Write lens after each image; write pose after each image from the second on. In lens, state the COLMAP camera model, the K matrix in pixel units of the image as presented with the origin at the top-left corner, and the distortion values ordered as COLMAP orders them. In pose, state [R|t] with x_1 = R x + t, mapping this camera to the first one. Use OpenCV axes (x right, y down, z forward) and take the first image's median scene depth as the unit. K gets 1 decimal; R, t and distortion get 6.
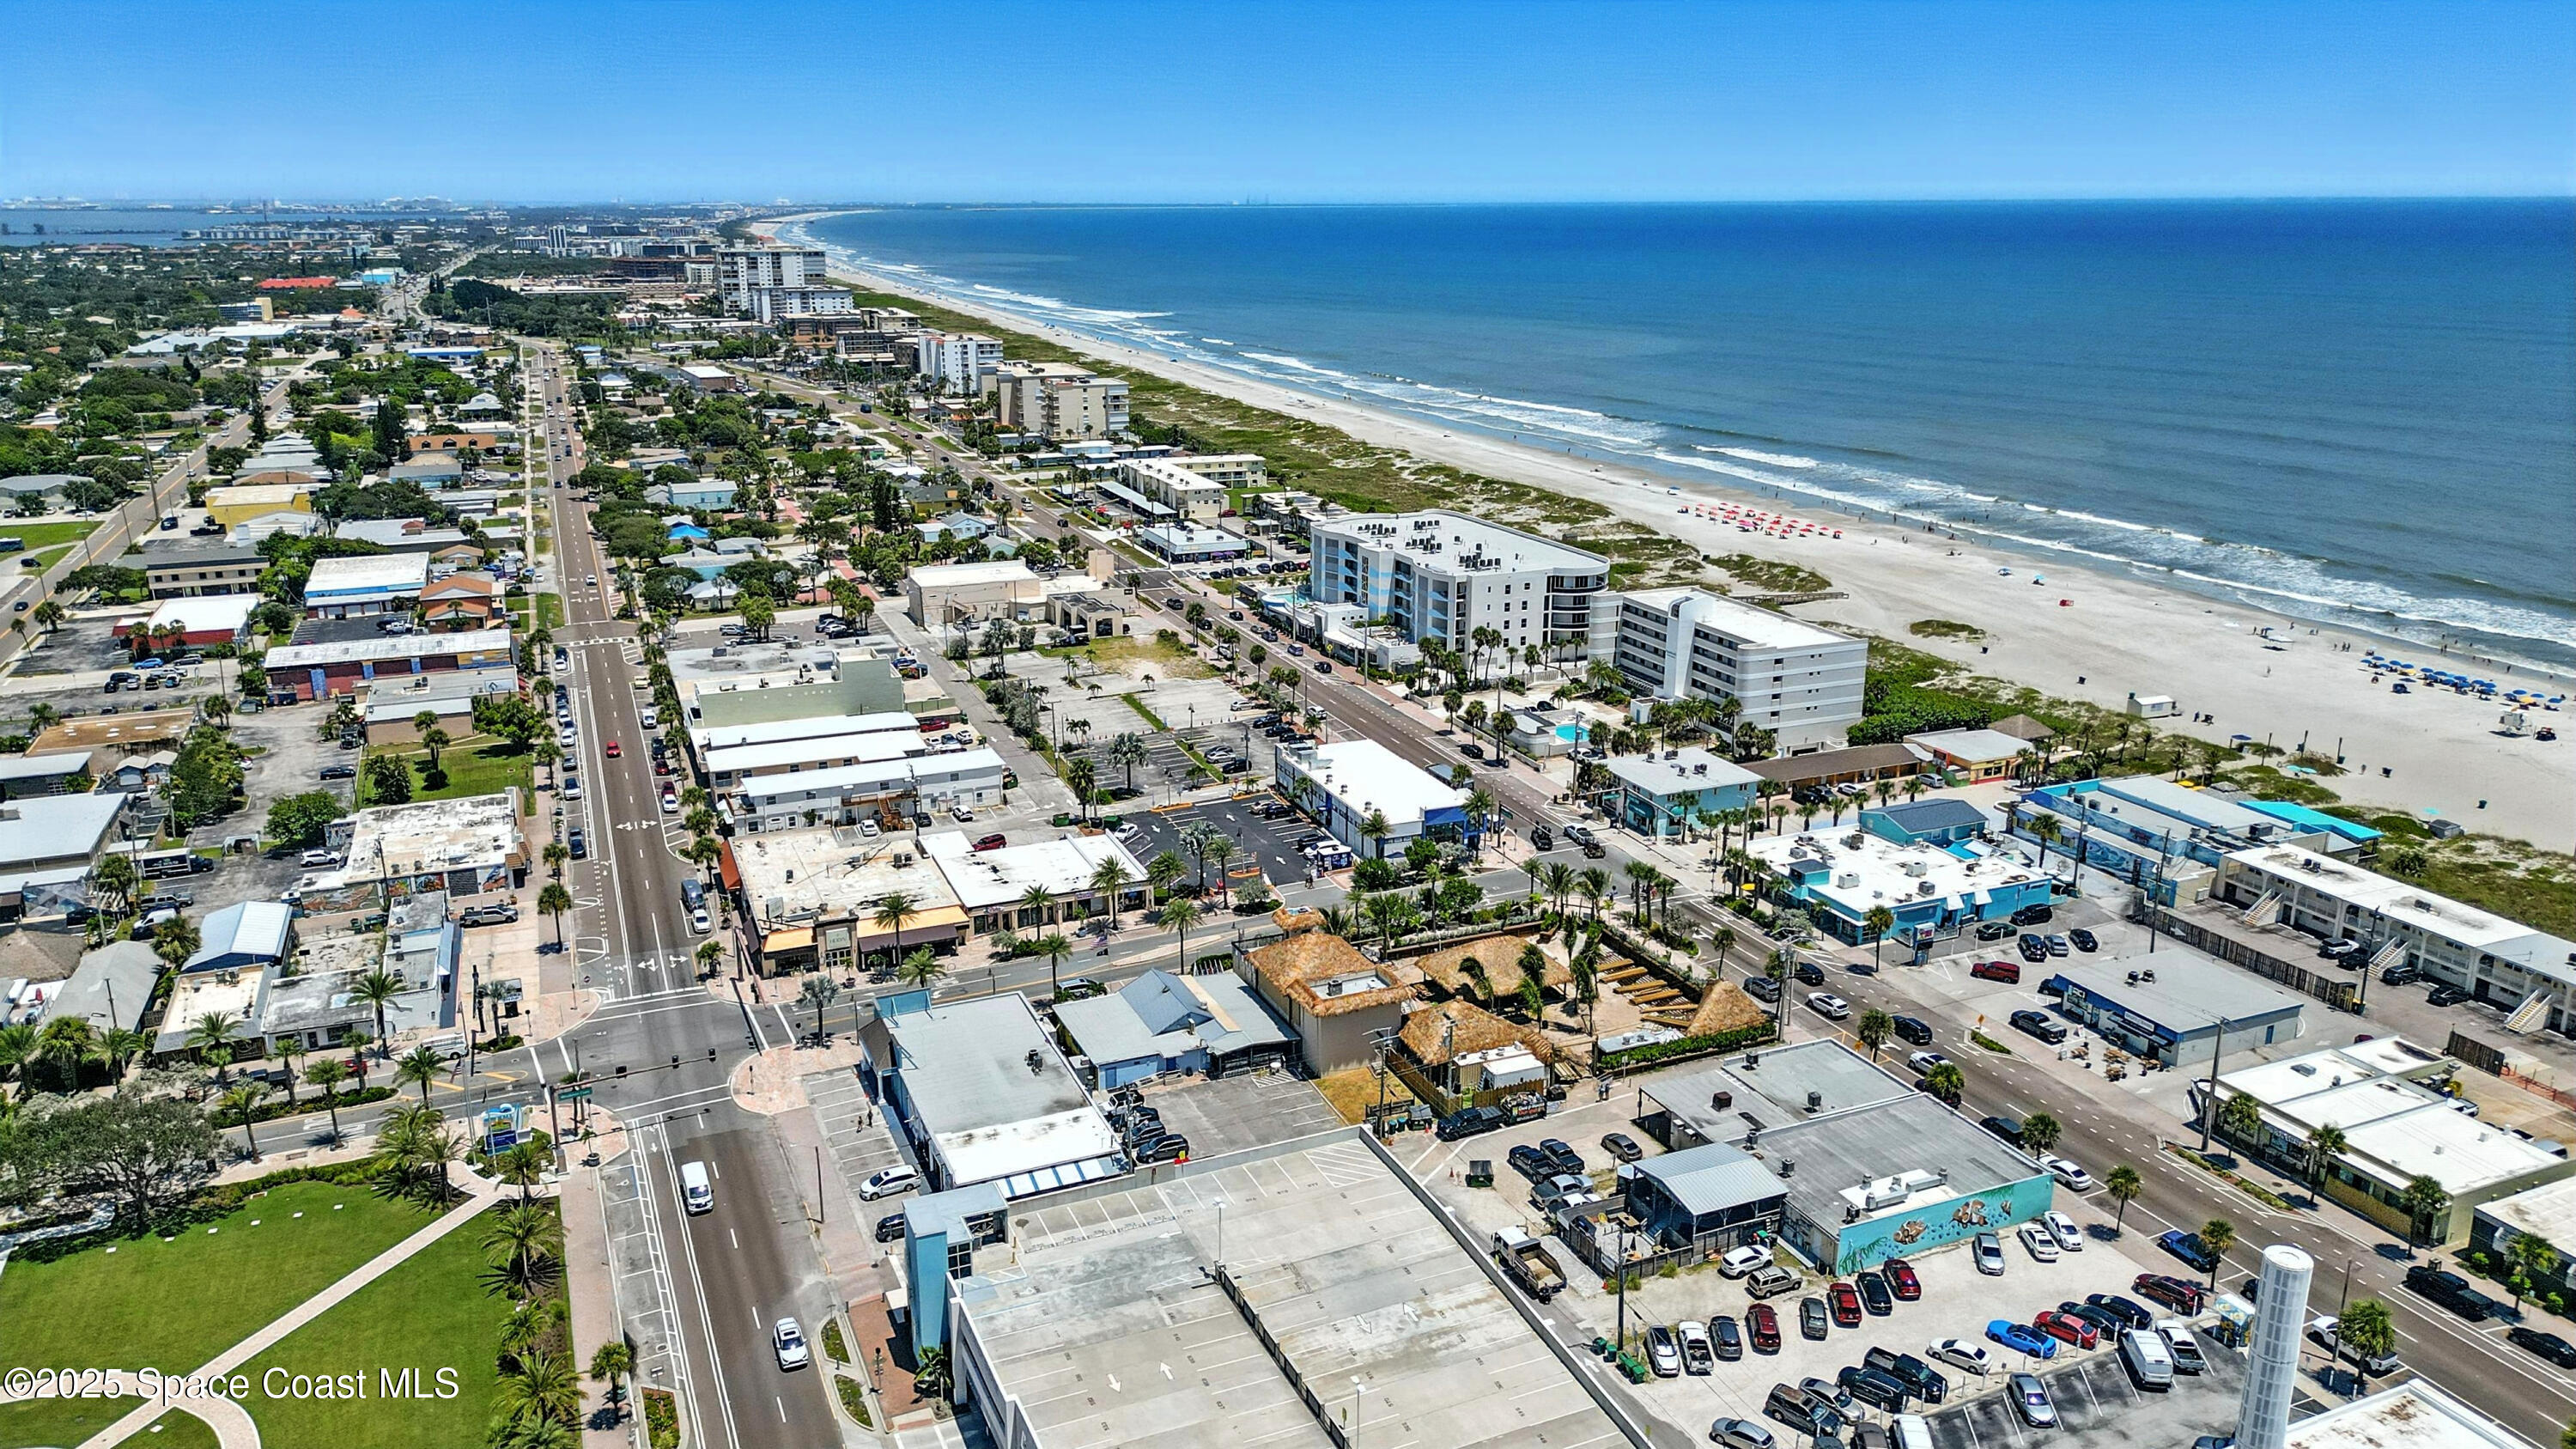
lens RADIAL K [[1814.6, 0, 1275.0], [0, 1814.6, 730.1], [0, 0, 1]] dist [0.092915, -0.122934]
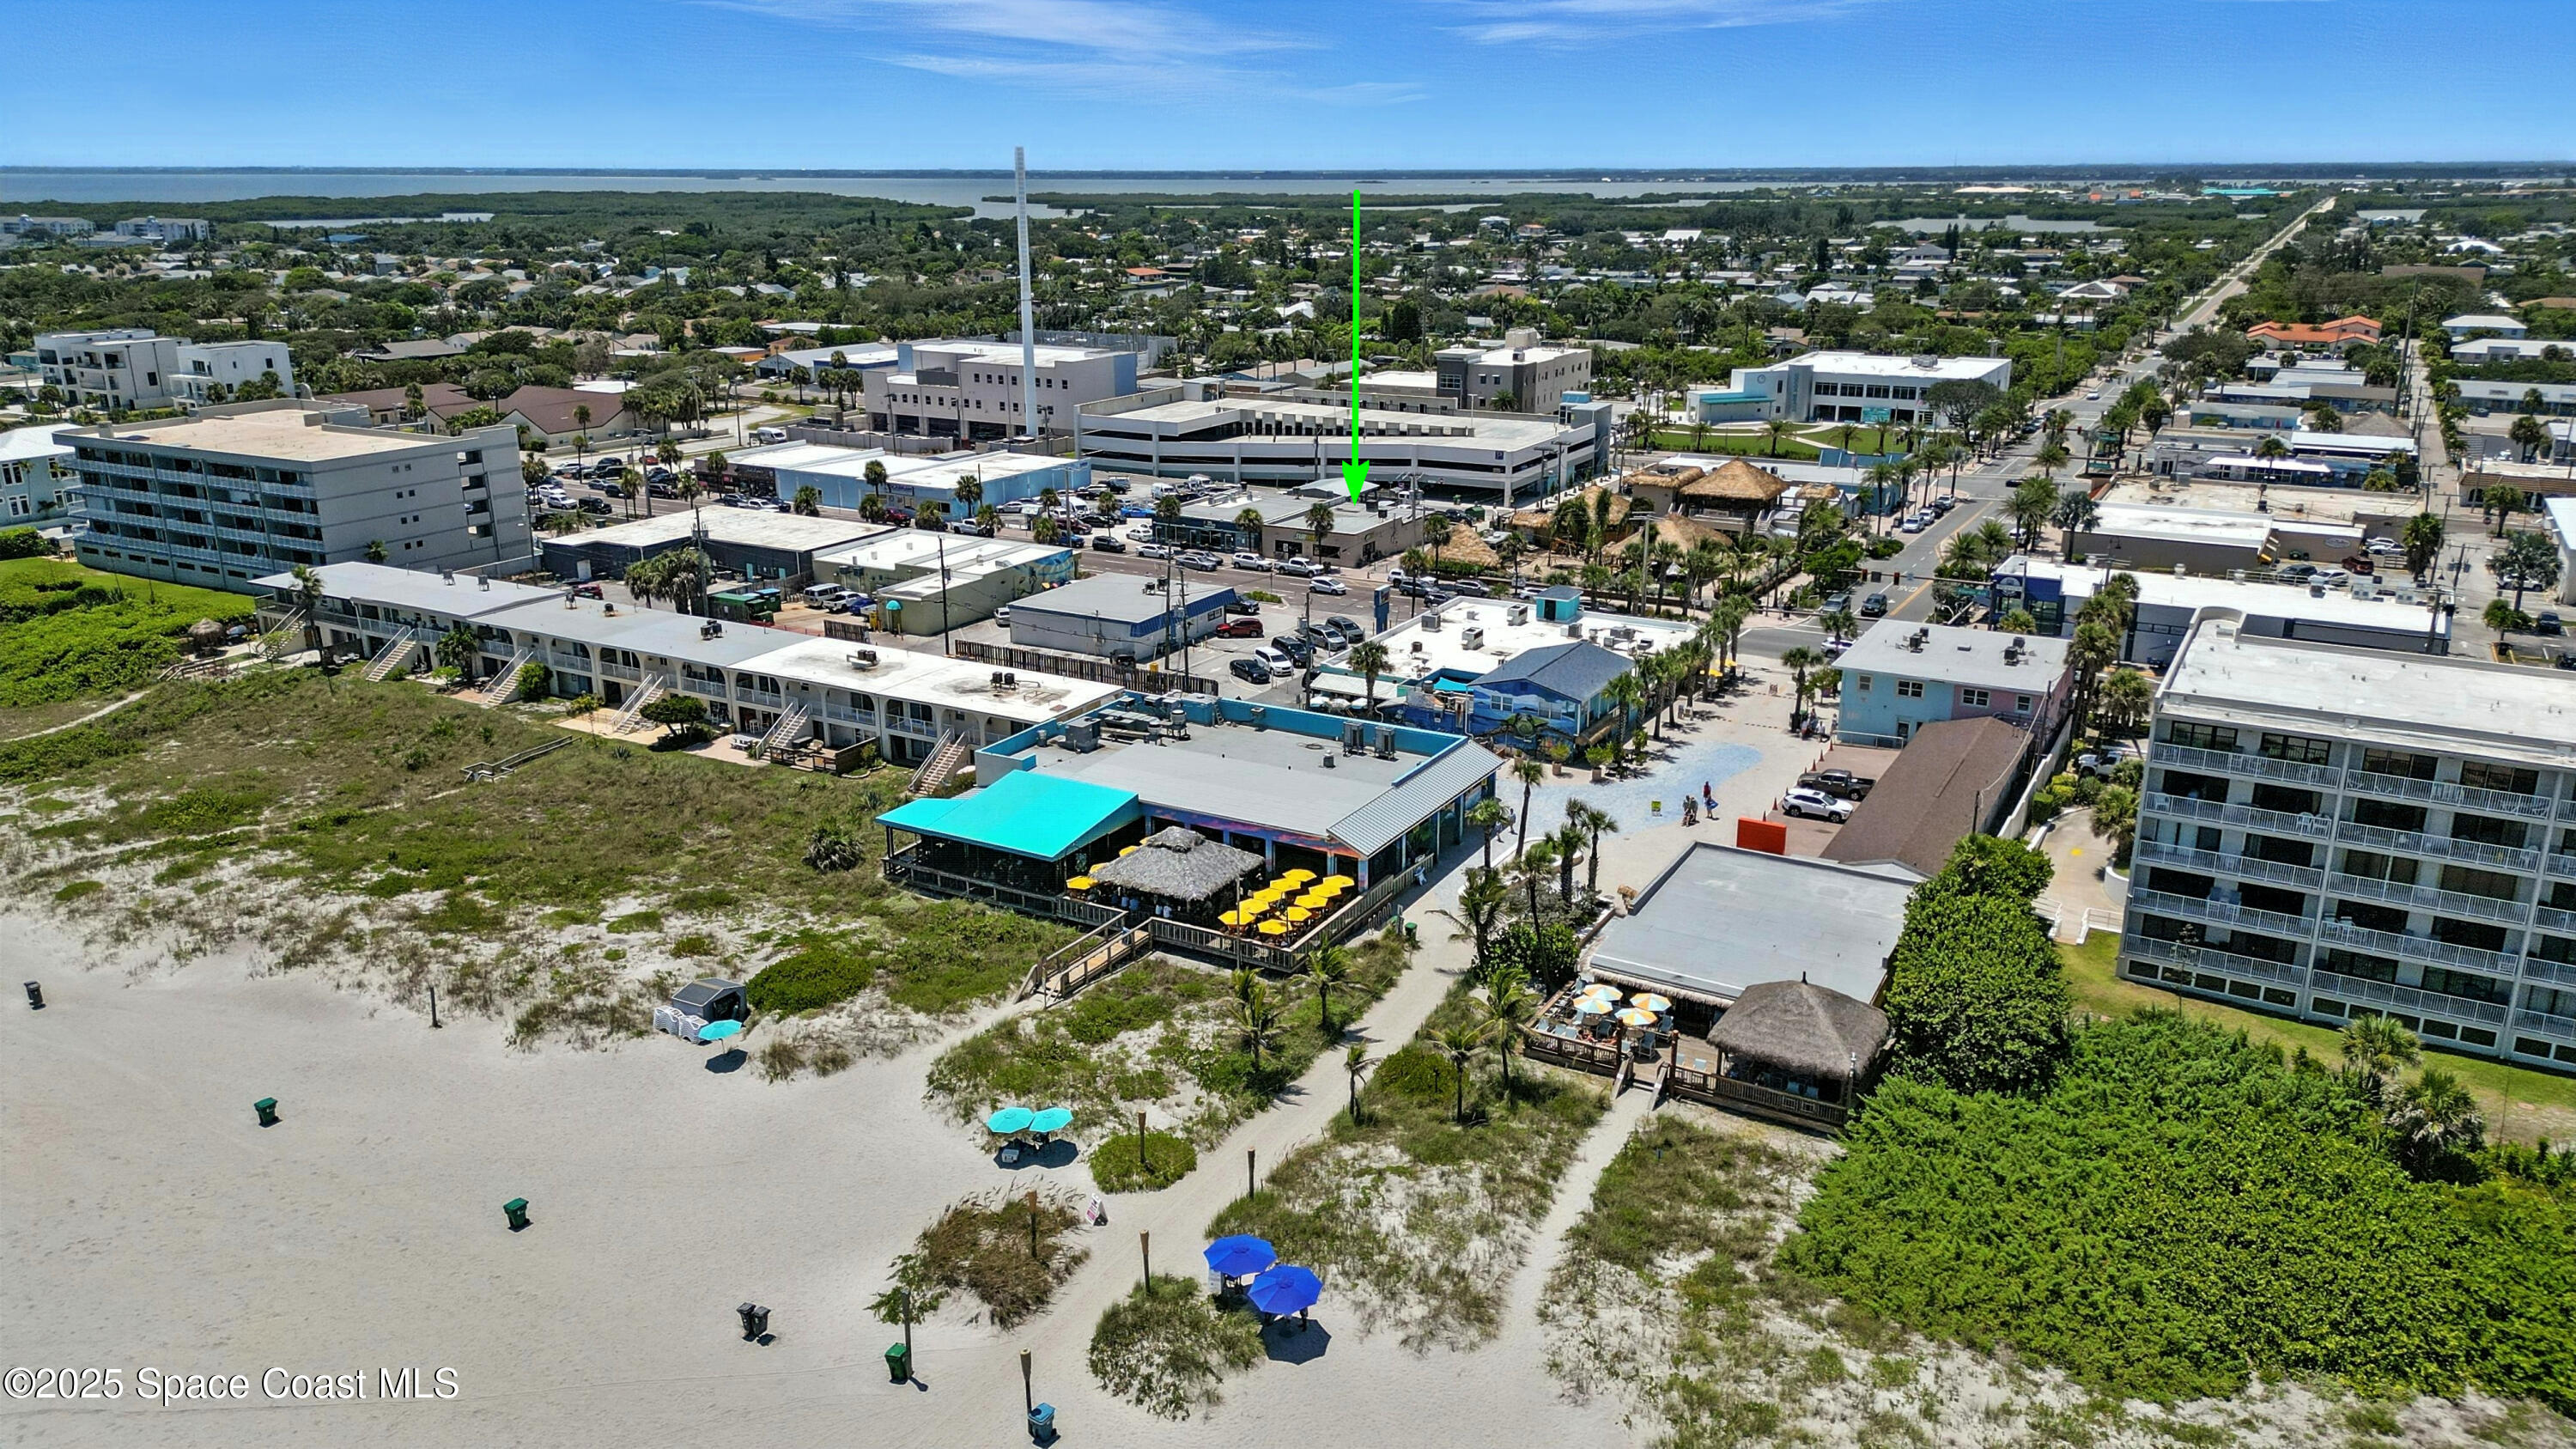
lens RADIAL K [[1814.6, 0, 1275.0], [0, 1814.6, 730.1], [0, 0, 1]] dist [0.092915, -0.122934]
pose [[-0.797480, 0.182538, -0.575070, 0.675933], [-0.170344, 0.846240, 0.504838, -0.200250], [0.578800, 0.500557, -0.643765, 1.164867]]
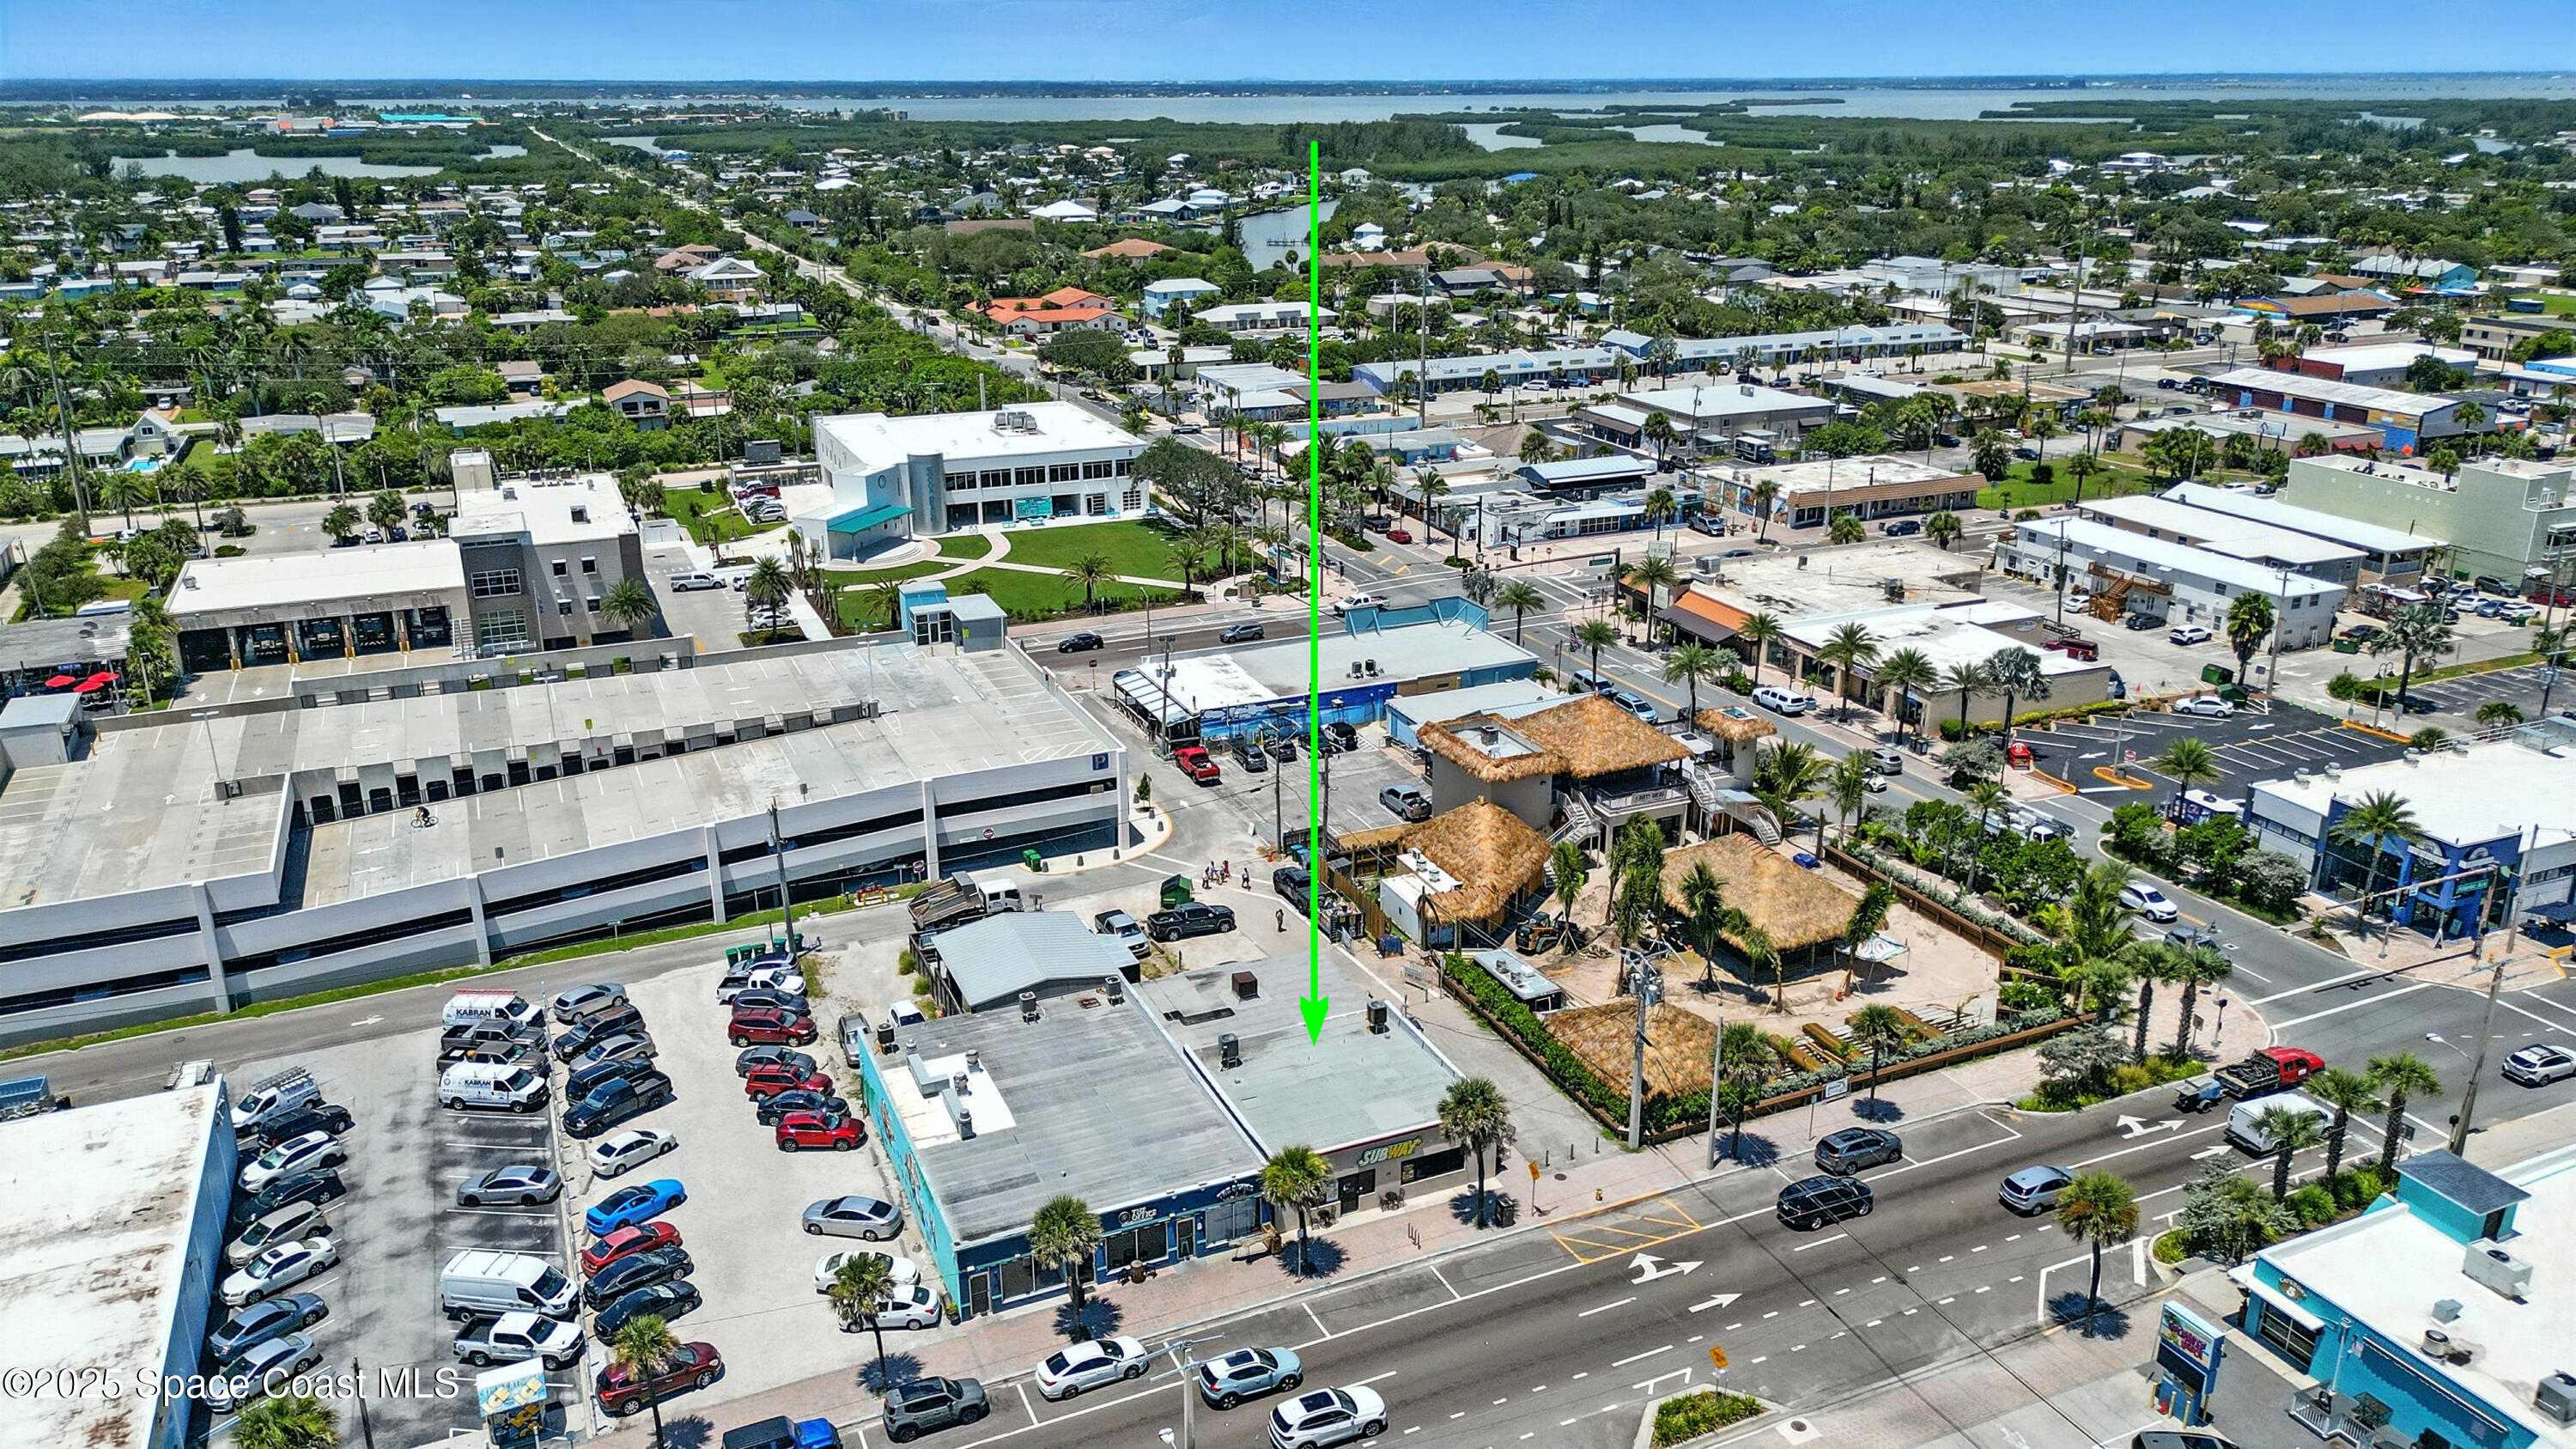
lens RADIAL K [[1814.6, 0, 1275.0], [0, 1814.6, 730.1], [0, 0, 1]] dist [0.092915, -0.122934]
pose [[0.005588, 0.337419, -0.941338, 0.487900], [-0.279380, 0.904394, 0.322518, -0.050305], [0.960164, 0.261189, 0.099322, 0.559953]]
